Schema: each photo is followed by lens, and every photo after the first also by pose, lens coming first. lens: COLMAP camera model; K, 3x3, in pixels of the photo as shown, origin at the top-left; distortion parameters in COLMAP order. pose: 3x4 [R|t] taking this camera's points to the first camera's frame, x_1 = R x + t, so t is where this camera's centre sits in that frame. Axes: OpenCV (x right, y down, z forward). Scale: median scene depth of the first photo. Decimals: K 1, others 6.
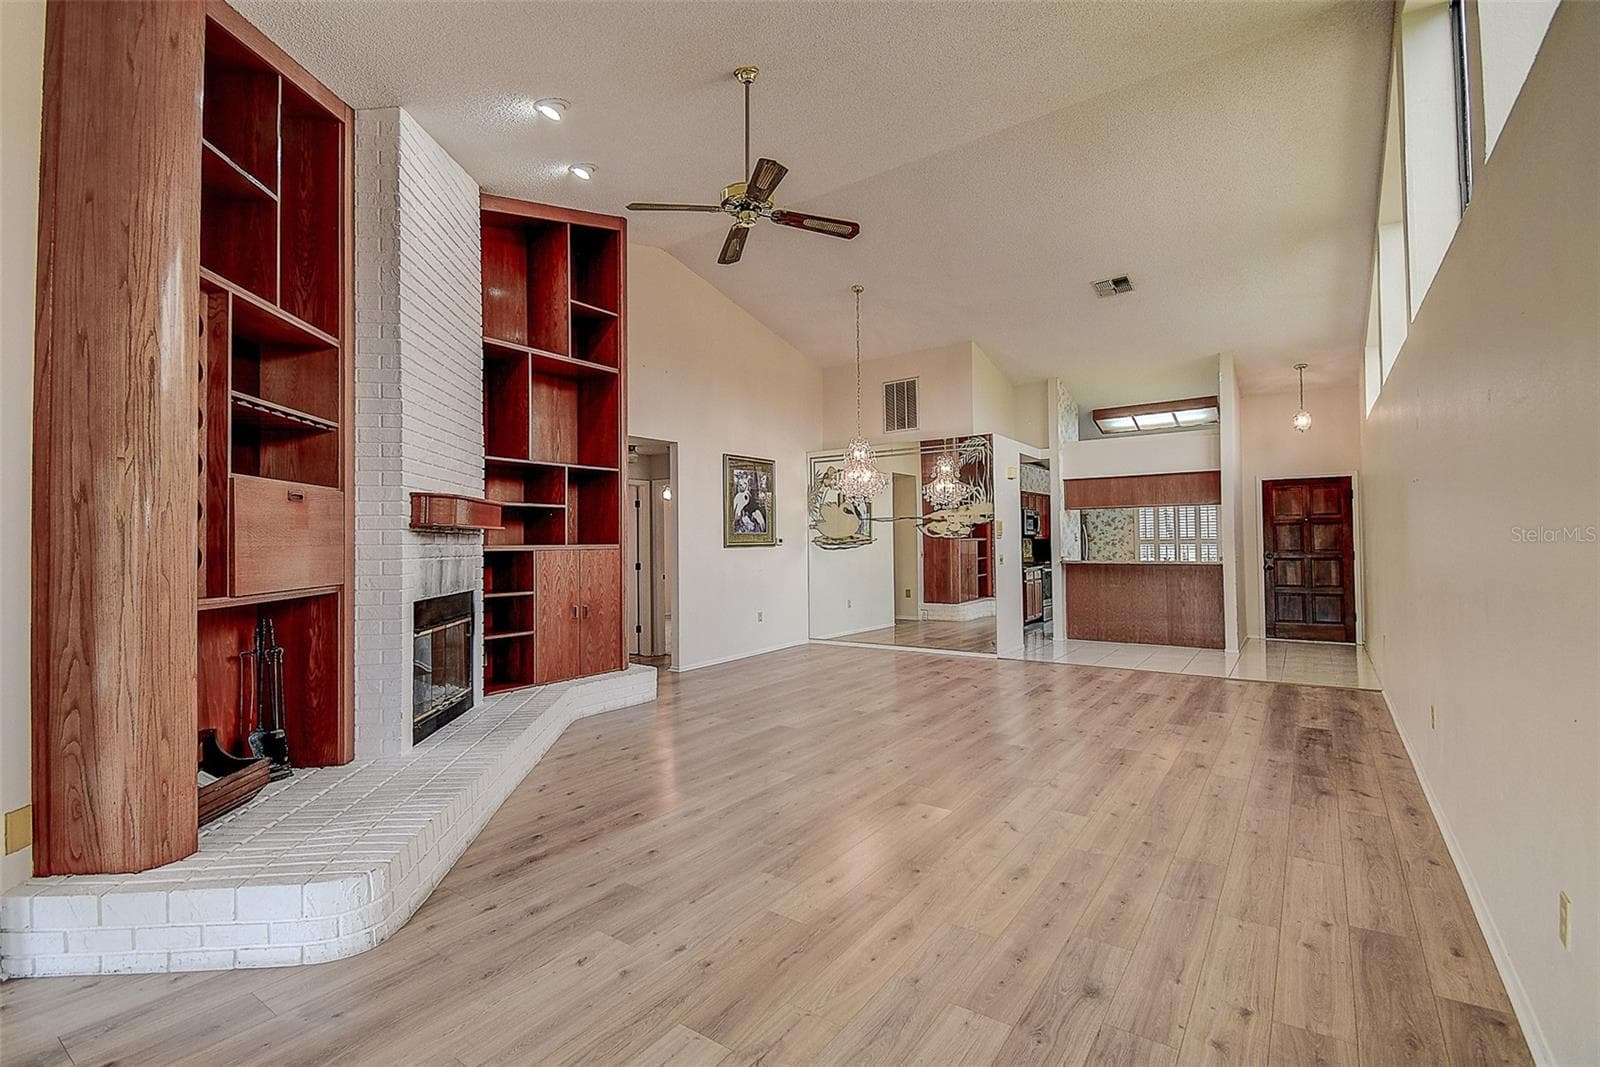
lens RADIAL K [[728.8, 0, 796.6], [0, 728.8, 526.5], [0, 0, 1]] dist [0.000091, -0.000833]
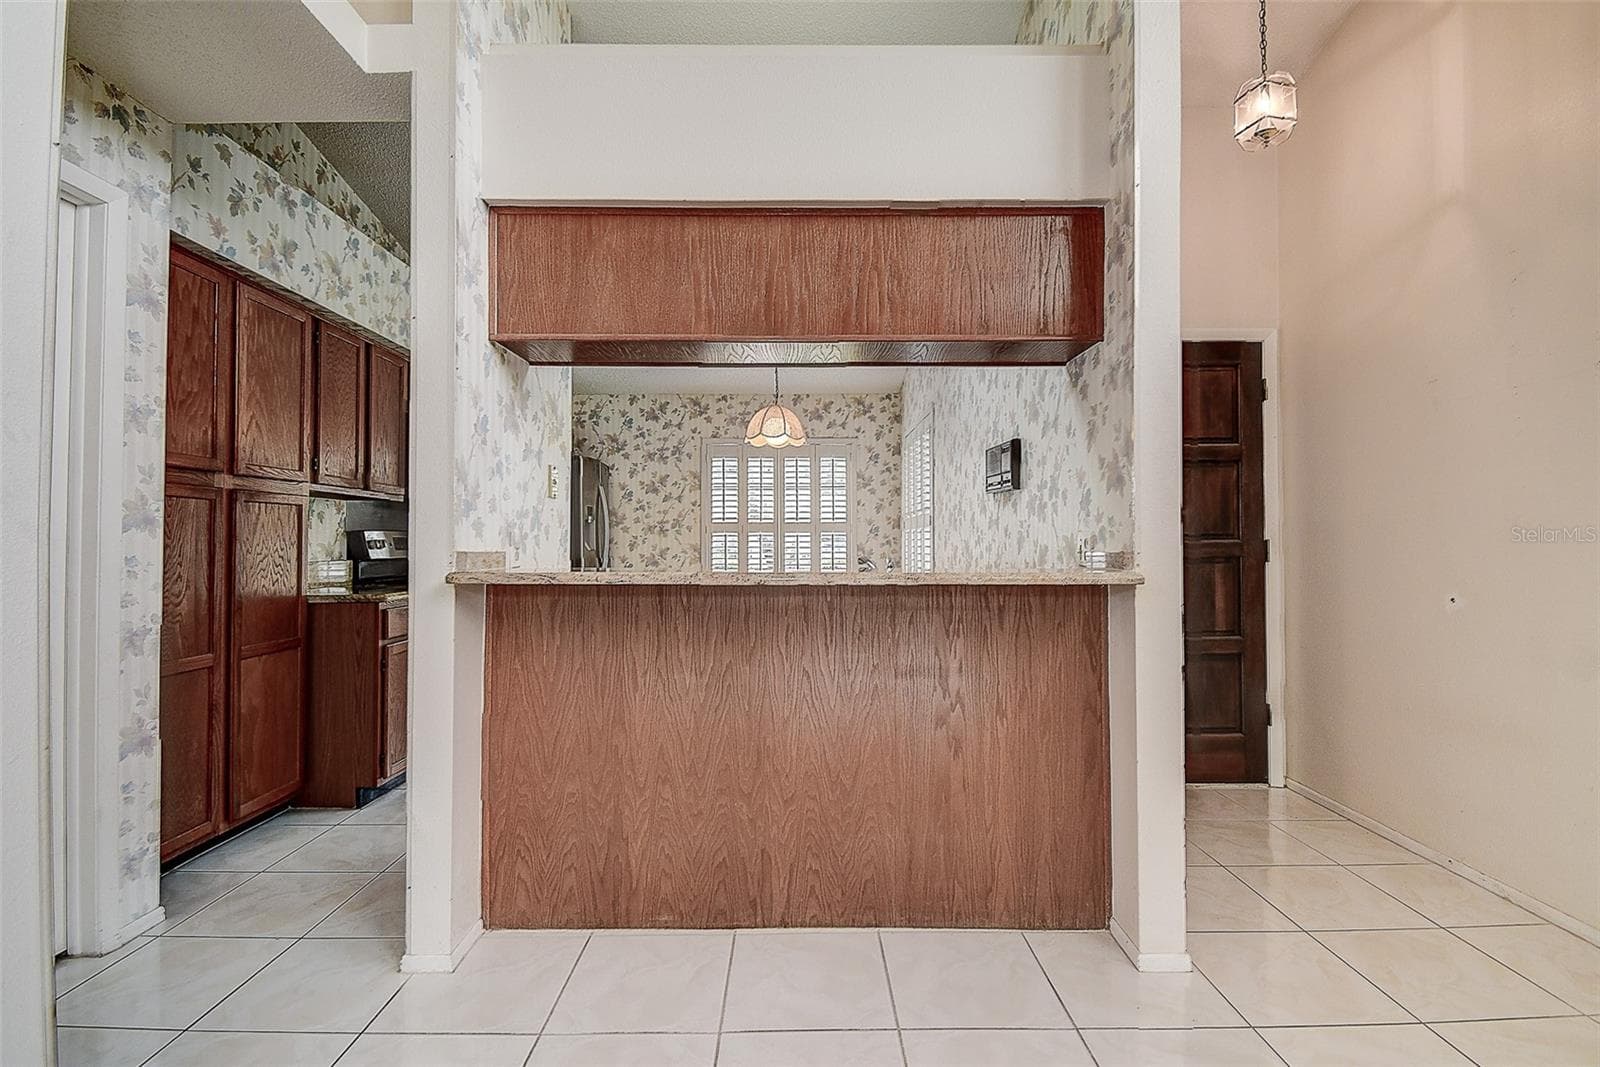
lens RADIAL K [[728.8, 0, 799.3], [0, 728.8, 532.7], [0, 0, 1]] dist [0.000091, -0.000833]
pose [[0.815540, 0.017827, 0.578425, 0.242131], [-0.019599, 0.999803, -0.003180, 0.025662], [-0.578368, -0.008743, 0.815729, 0.582832]]
